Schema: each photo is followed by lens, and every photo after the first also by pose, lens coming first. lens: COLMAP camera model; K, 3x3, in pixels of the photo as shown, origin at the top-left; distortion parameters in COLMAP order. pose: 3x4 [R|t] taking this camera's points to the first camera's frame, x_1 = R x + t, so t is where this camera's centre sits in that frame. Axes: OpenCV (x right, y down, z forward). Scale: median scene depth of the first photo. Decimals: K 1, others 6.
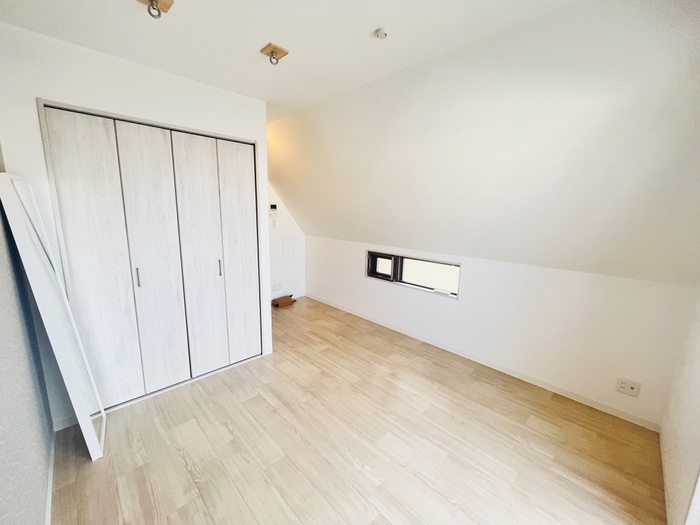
lens RADIAL K [[284.2, 0, 352.0], [0, 284.2, 261.3], [0, 0, 1]] dist [0.000996, 0.000210]
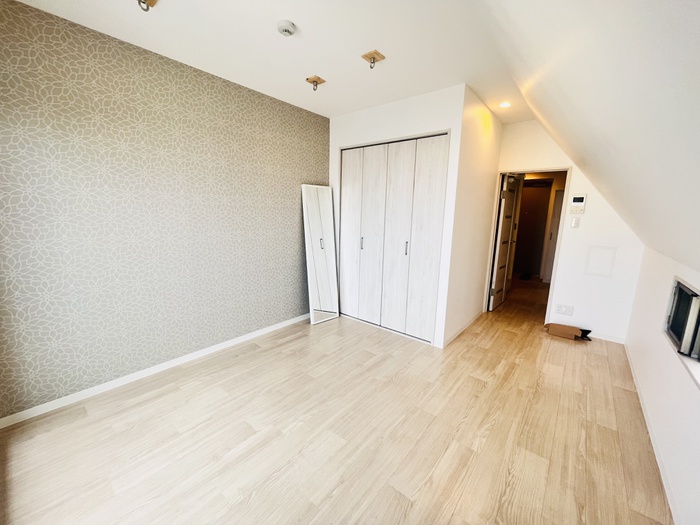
lens RADIAL K [[284.2, 0, 352.0], [0, 284.2, 262.7], [0, 0, 1]] dist [0.000996, 0.000210]
pose [[0.098314, 0.157477, -0.982617, 0.717663], [-0.194914, 0.971323, 0.136165, -0.037312], [0.975881, 0.178138, 0.126189, 0.654161]]
